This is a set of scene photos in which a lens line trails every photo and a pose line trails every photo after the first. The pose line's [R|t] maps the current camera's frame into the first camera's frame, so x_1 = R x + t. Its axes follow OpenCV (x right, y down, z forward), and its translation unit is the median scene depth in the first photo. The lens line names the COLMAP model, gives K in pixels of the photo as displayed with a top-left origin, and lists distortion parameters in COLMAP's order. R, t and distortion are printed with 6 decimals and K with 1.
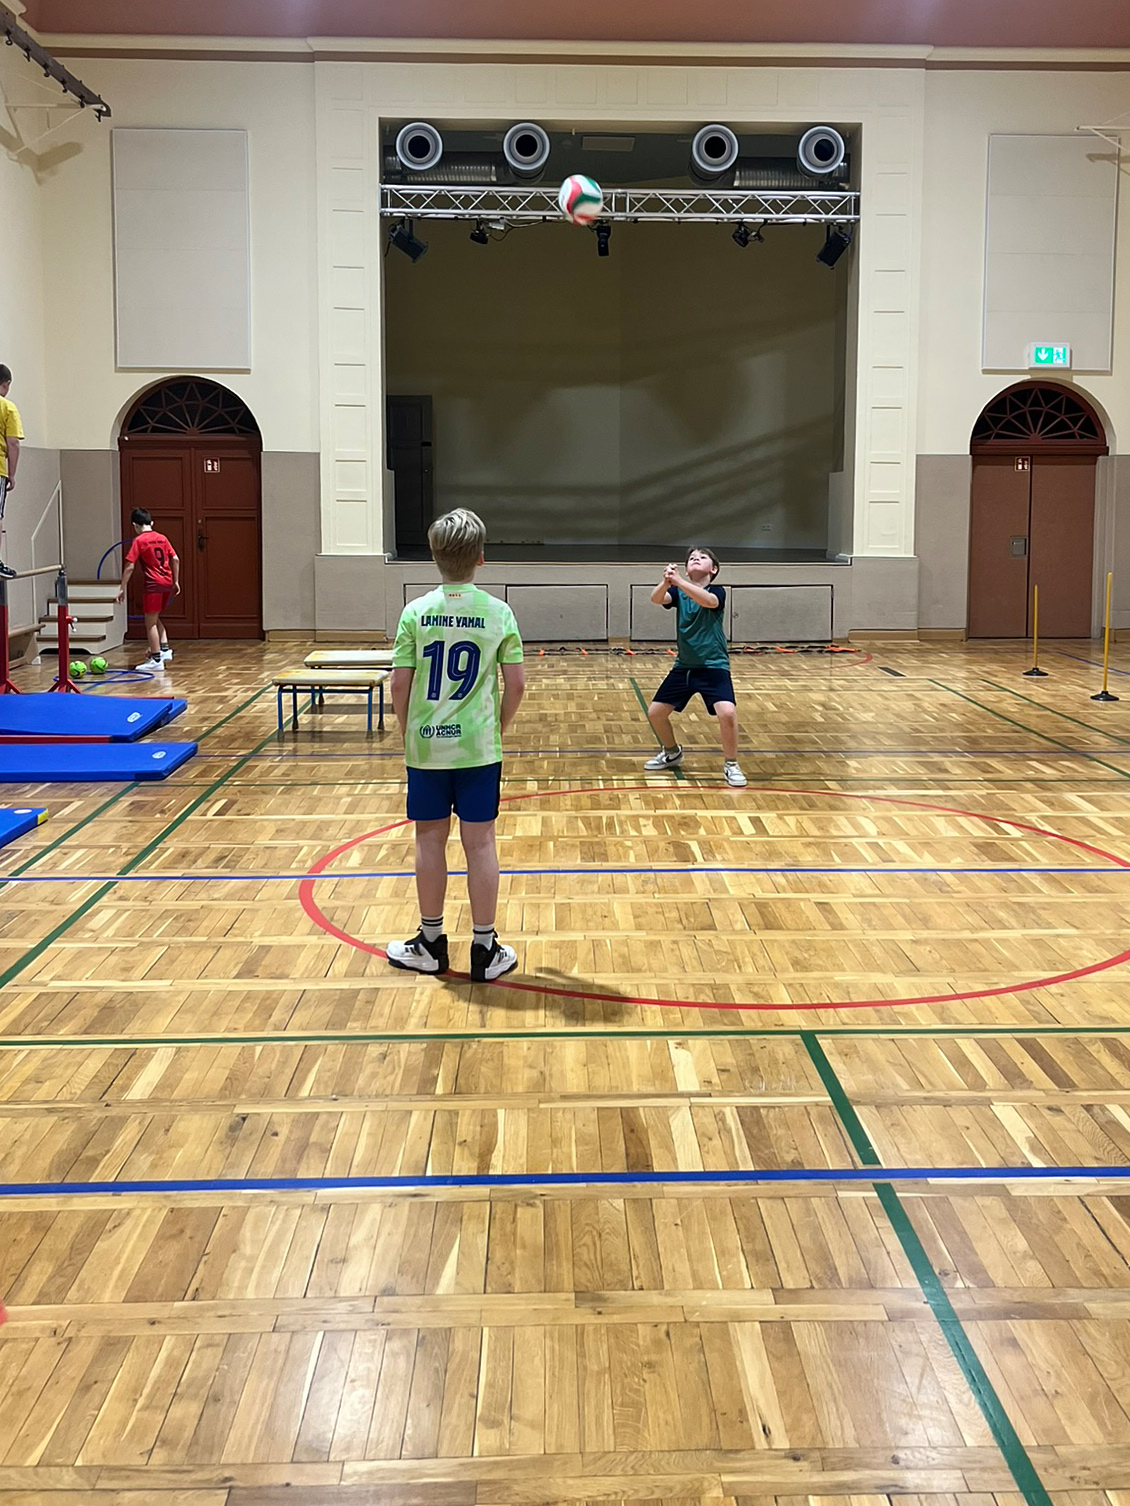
lens RADIAL K [[1530.9, 0, 587.9], [0, 1530.9, 623.6], [0, 0, 1]] dist [0.048494, -0.047743]
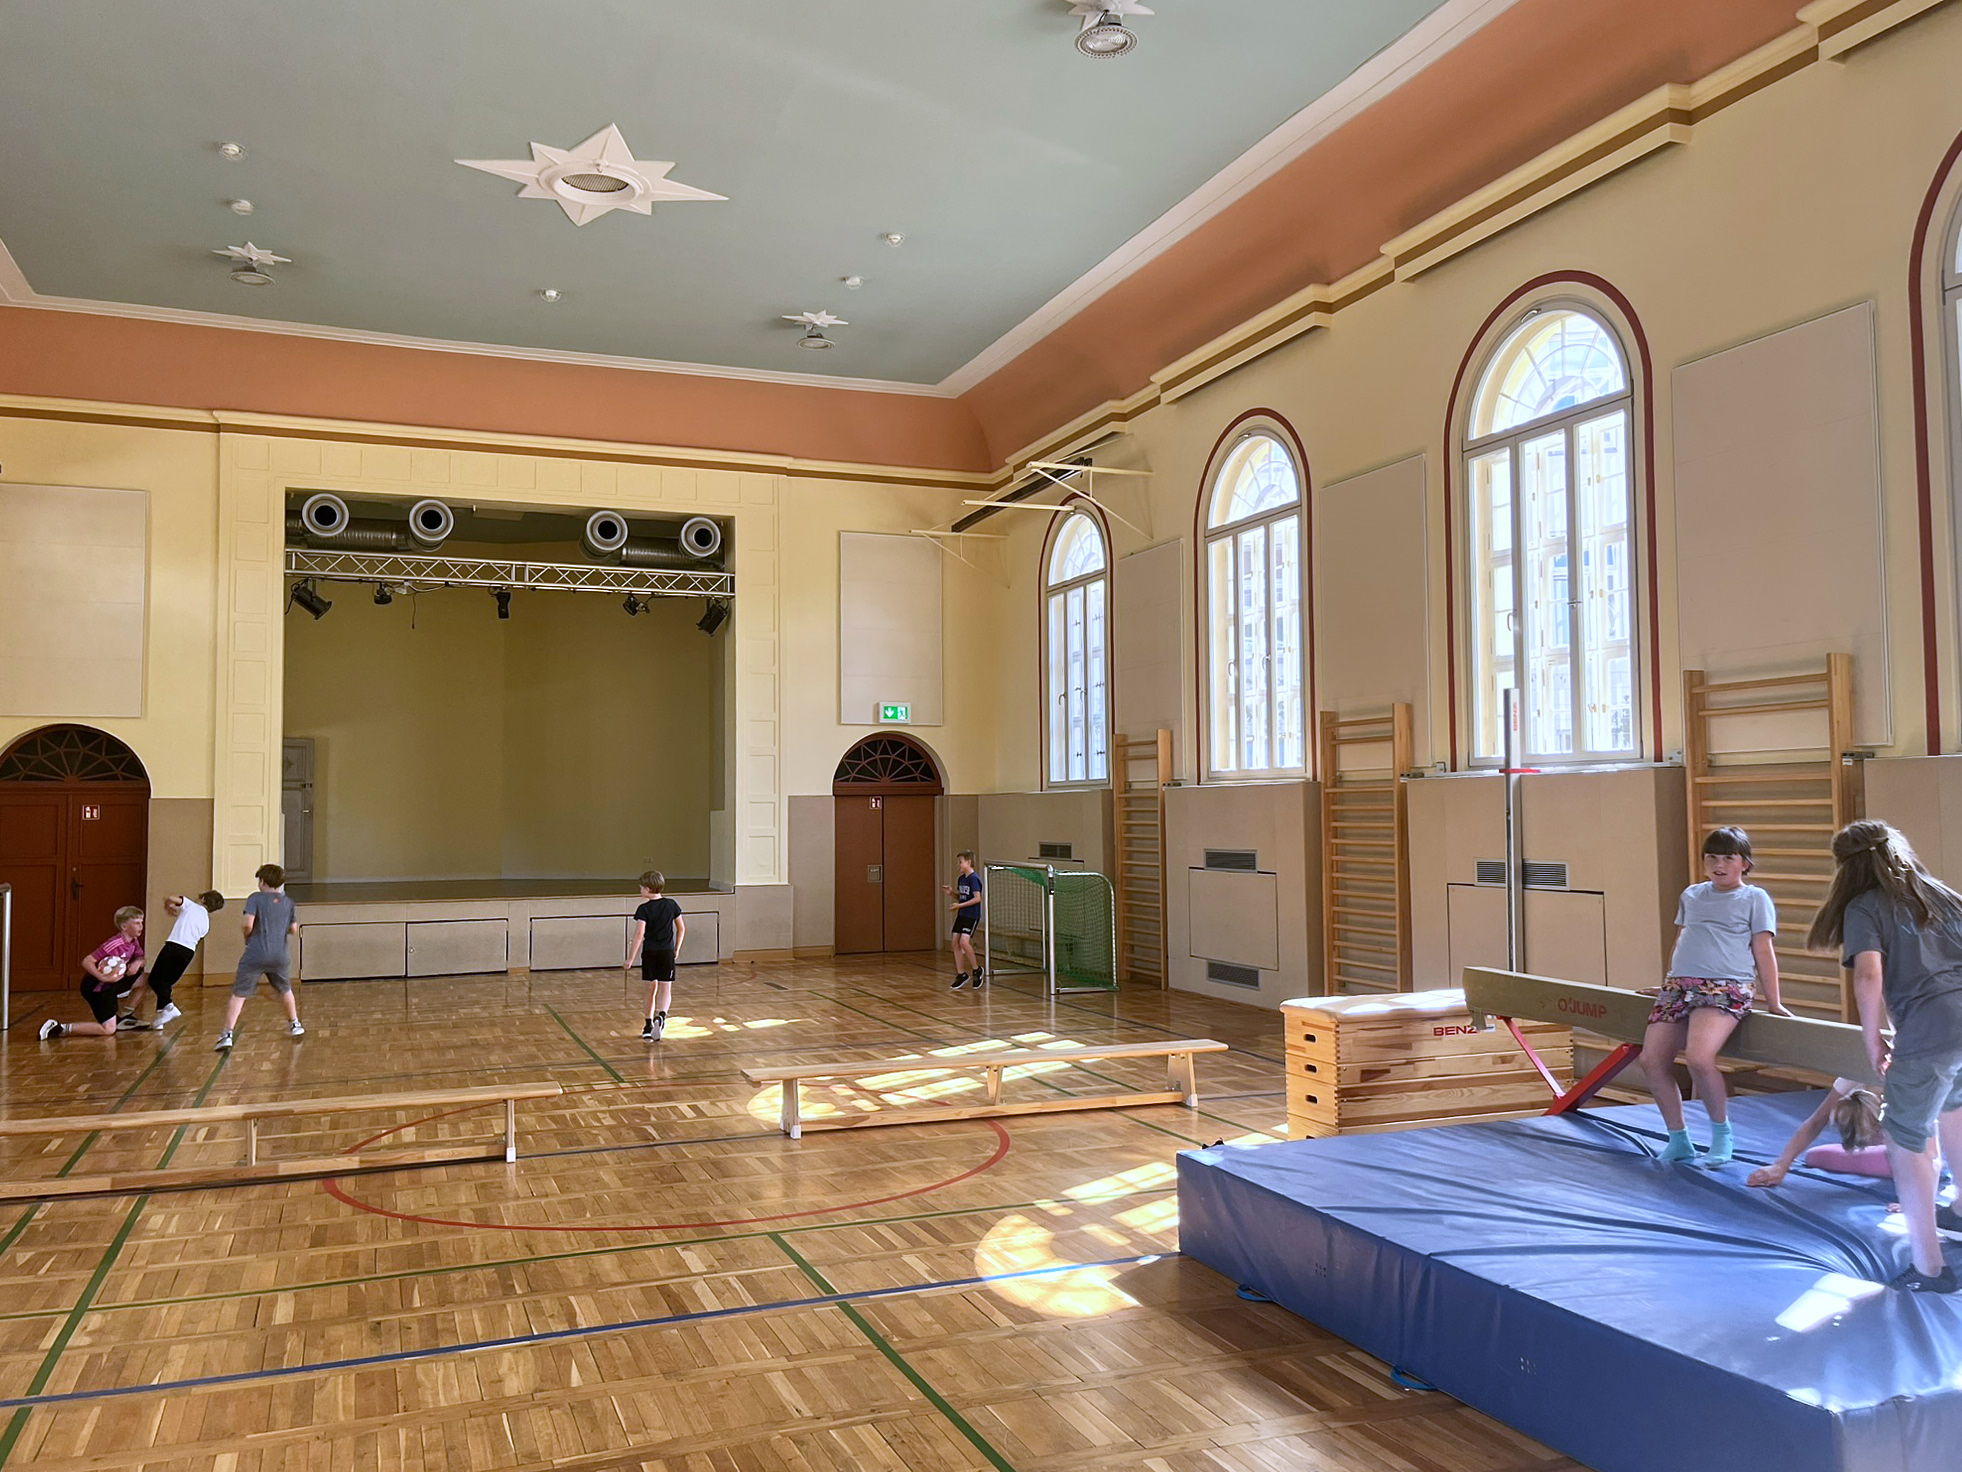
lens RADIAL K [[1523.4, 0, 981.0], [0, 1523.4, 736.0], [0, 0, 1]] dist [-0.004556, -0.005093]
pose [[0.938521, 0.004491, 0.345193, -0.180909], [0.043459, 0.990424, -0.131042, 0.005987], [-0.342475, 0.137987, 0.929339, -0.479149]]
